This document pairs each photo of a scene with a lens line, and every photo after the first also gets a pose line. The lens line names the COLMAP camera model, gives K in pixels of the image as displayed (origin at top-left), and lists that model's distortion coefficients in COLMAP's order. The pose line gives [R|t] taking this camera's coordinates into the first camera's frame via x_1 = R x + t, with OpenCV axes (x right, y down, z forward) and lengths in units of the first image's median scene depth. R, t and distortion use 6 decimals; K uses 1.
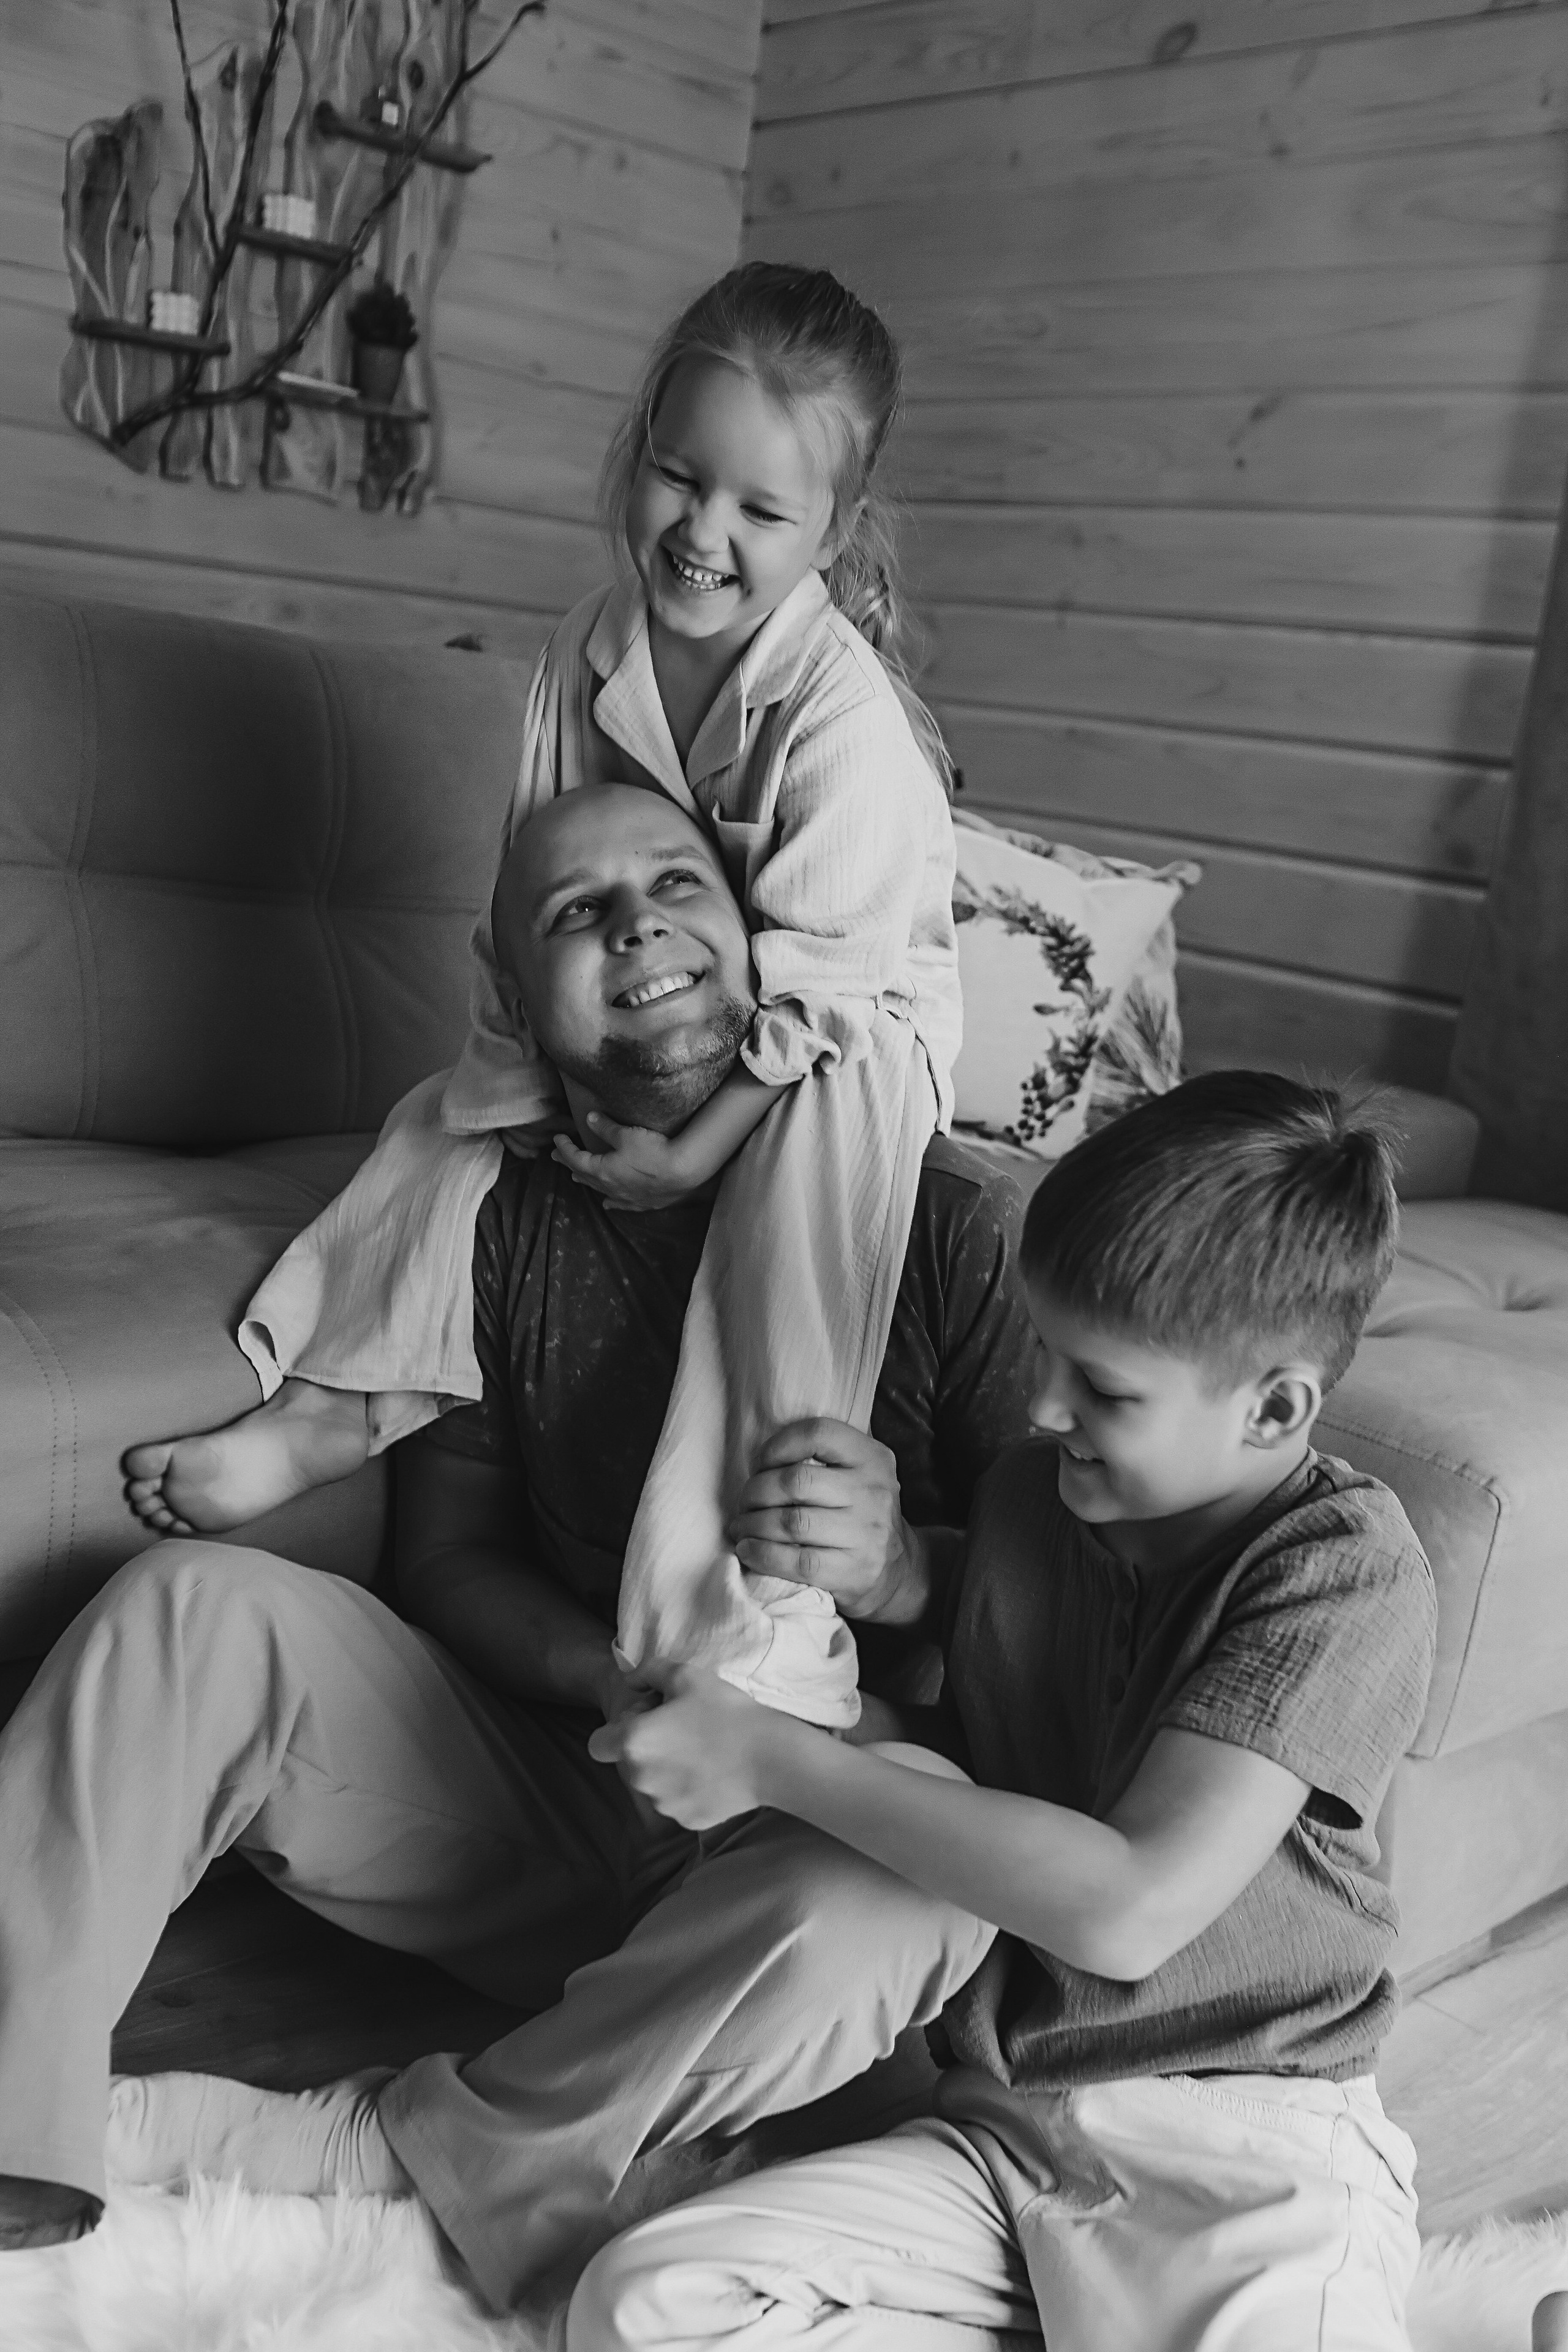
lens RADIAL K [[2257.8, 0, 804.3], [0, 2257.8, 1198.5], [0, 0, 1]] dist [-0.097205, 0.121190]
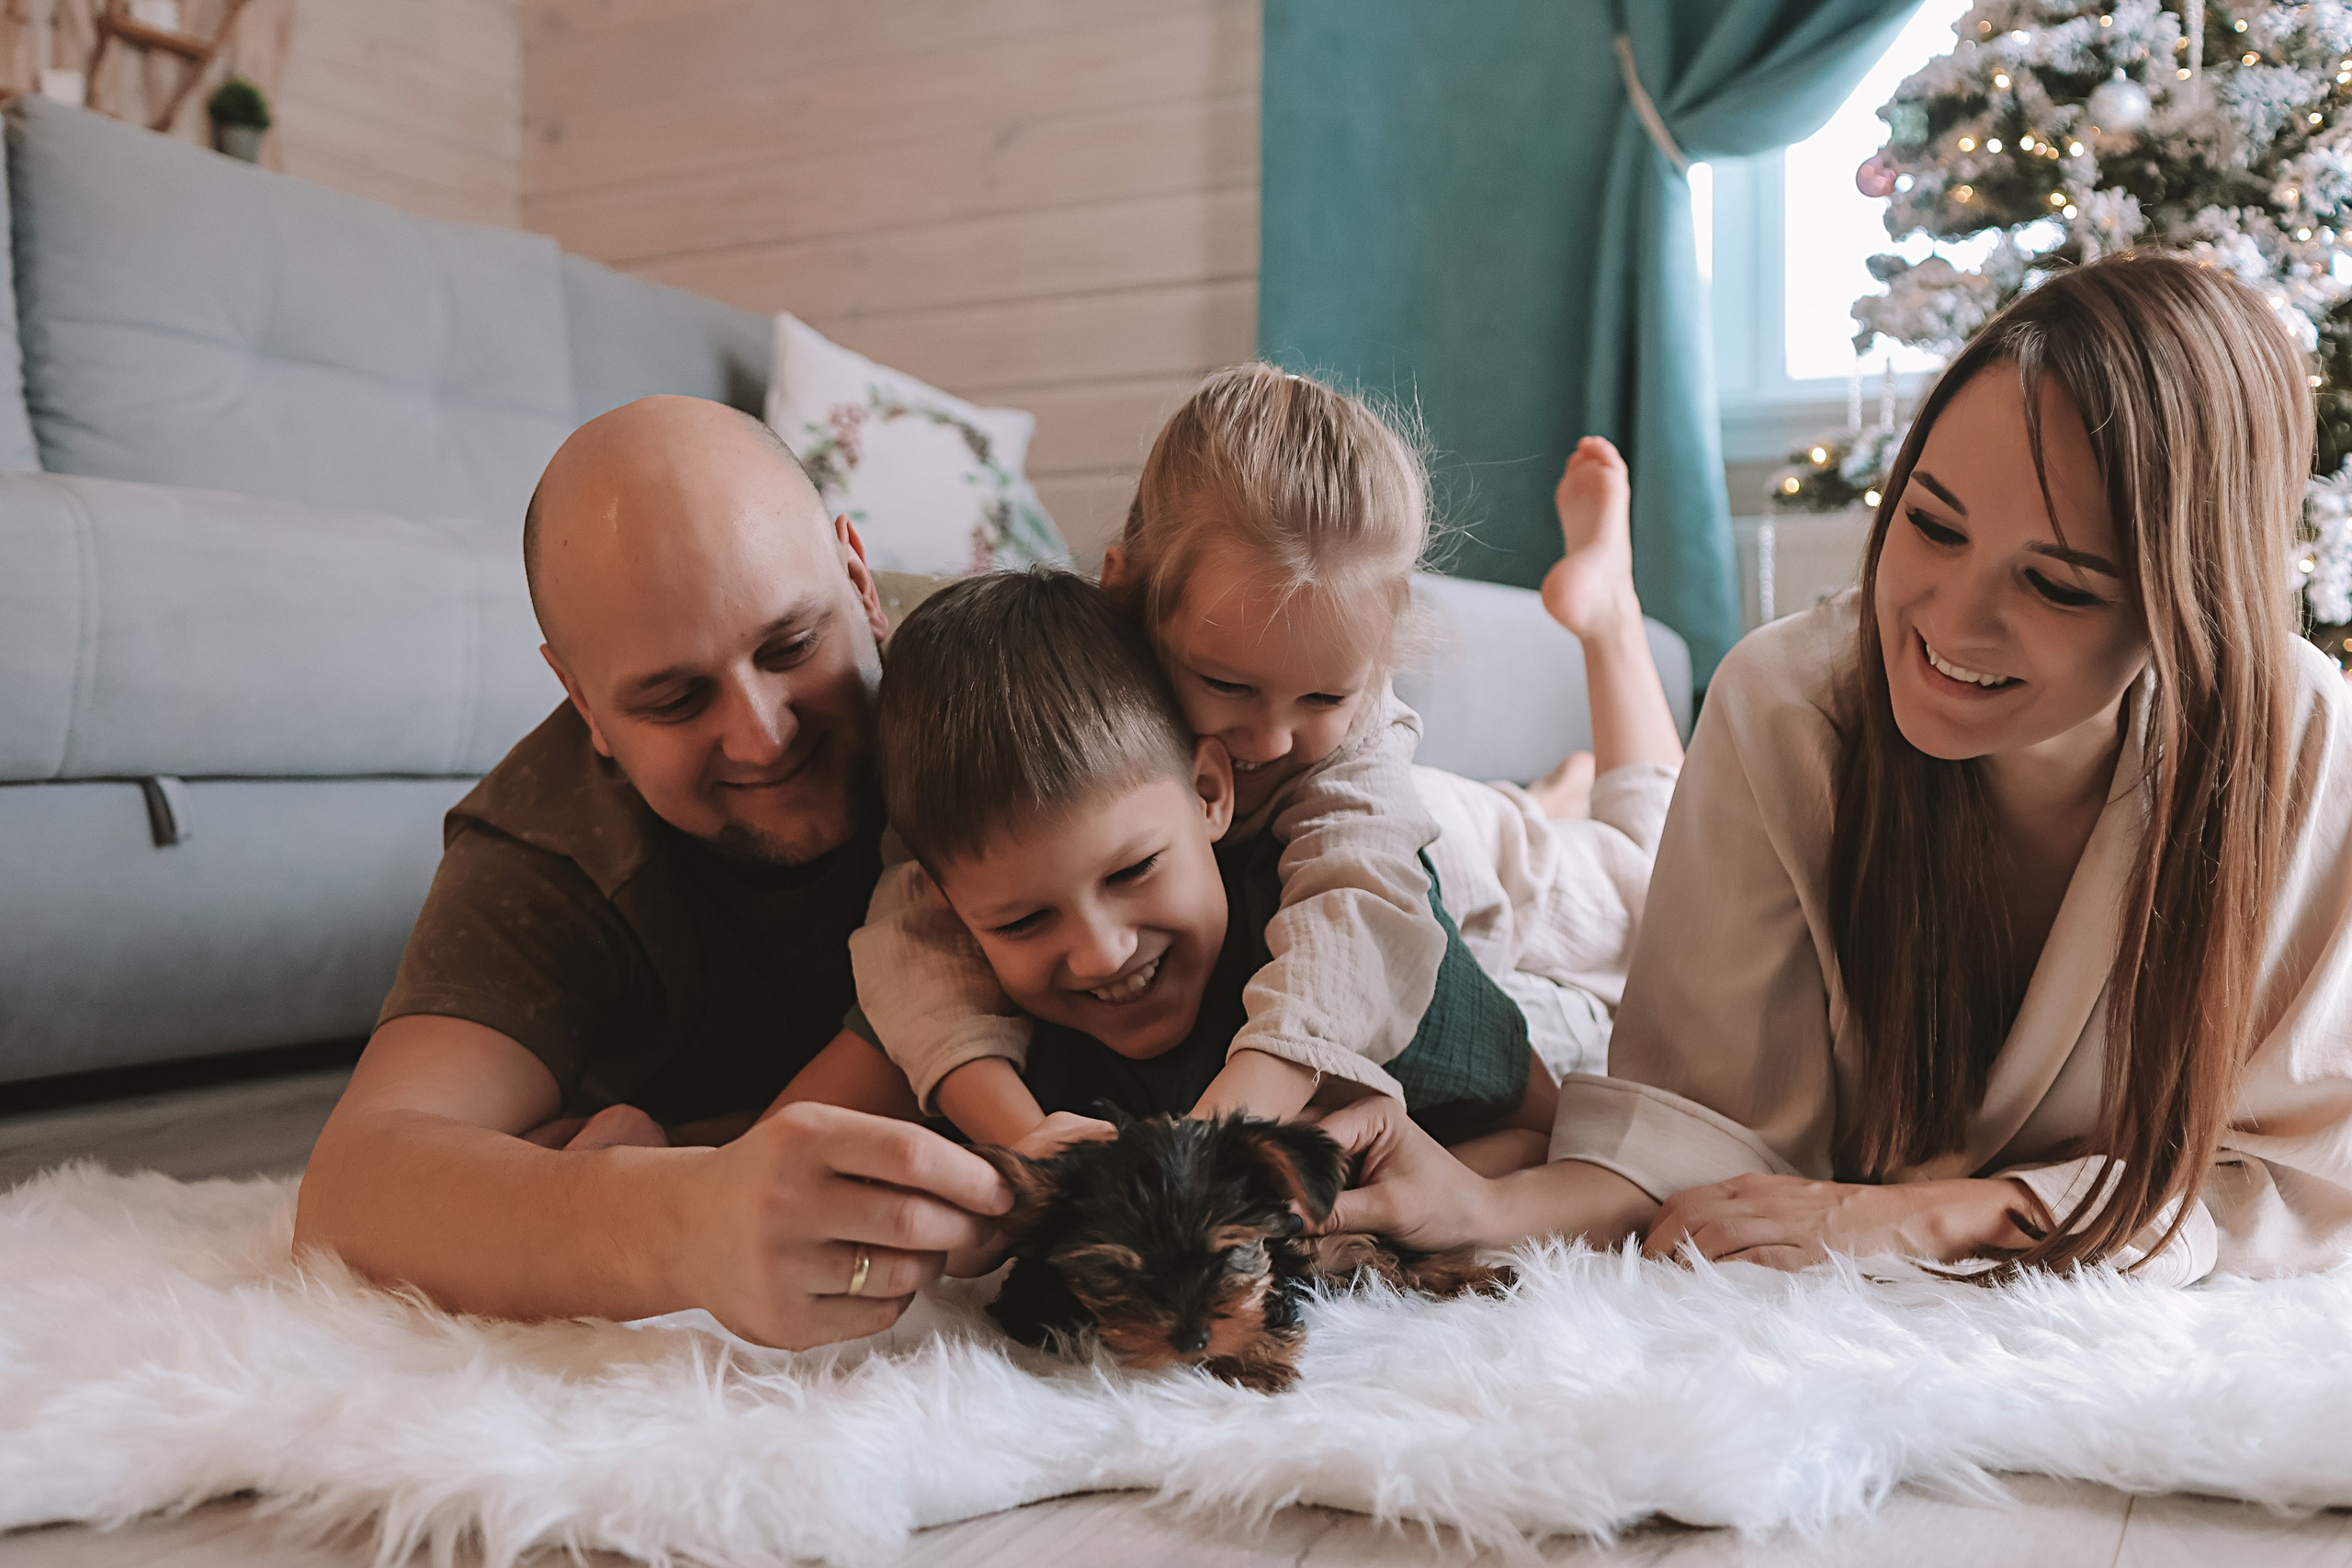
lens RADIAL K [[2260.0, 0, 1179.1], [0, 2260.0, 780.7], [0, 0, 1]] dist [-0.108213, 0.142065]
pose [[0.937354, -0.115833, 0.328558, -0.154193], [0.171106, 0.974589, -0.144563, 0.193098], [-0.303464, 0.191726, 0.933355, -0.145415]]
